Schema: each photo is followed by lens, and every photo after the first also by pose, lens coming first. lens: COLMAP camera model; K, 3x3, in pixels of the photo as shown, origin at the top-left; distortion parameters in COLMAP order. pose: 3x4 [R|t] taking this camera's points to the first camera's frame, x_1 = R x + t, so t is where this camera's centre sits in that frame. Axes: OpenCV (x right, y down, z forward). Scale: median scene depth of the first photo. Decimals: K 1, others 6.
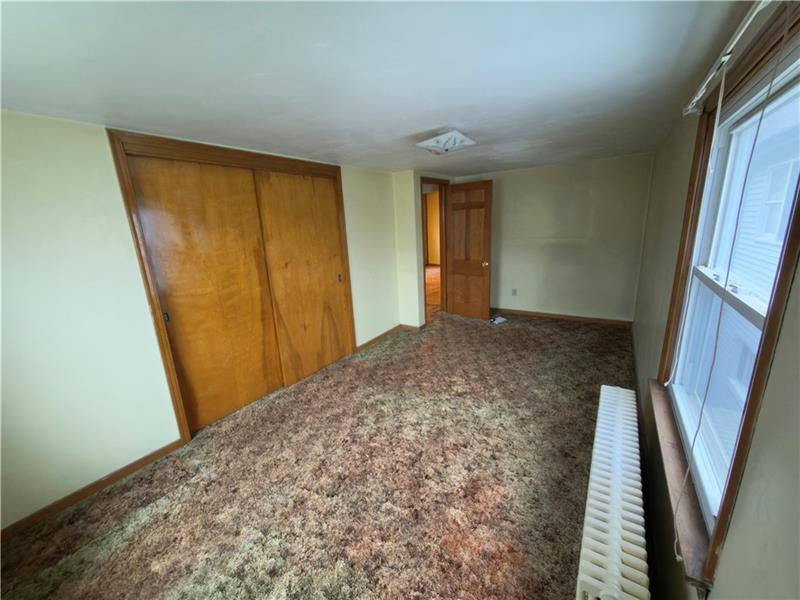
lens RADIAL K [[319.3, 0, 403.1], [0, 319.3, 301.7], [0, 0, 1]] dist [0.000524, 0.000020]
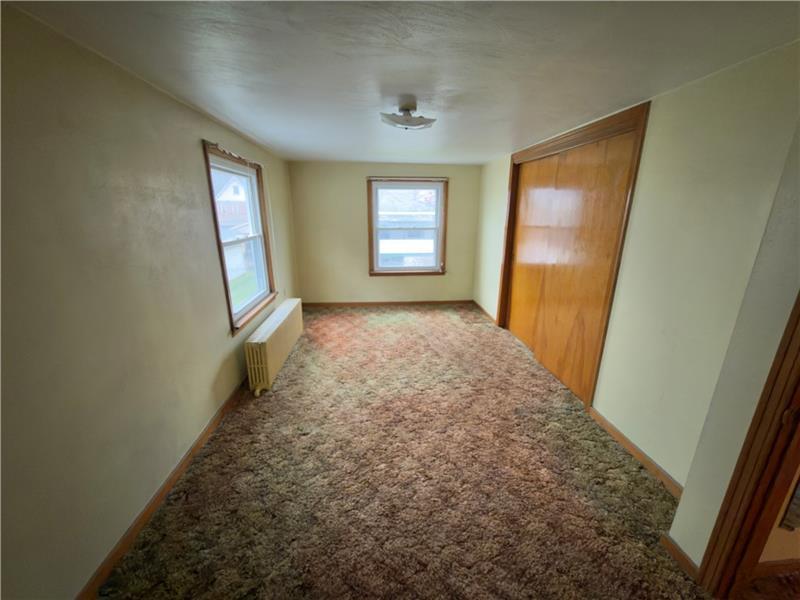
lens RADIAL K [[319.3, 0, 402.0], [0, 319.3, 298.6], [0, 0, 1]] dist [0.000524, 0.000020]
pose [[-0.784236, 0.213898, -0.582428, 0.800134], [-0.115216, 0.872169, 0.475443, -0.511364], [0.609672, 0.439965, -0.659342, 1.883043]]
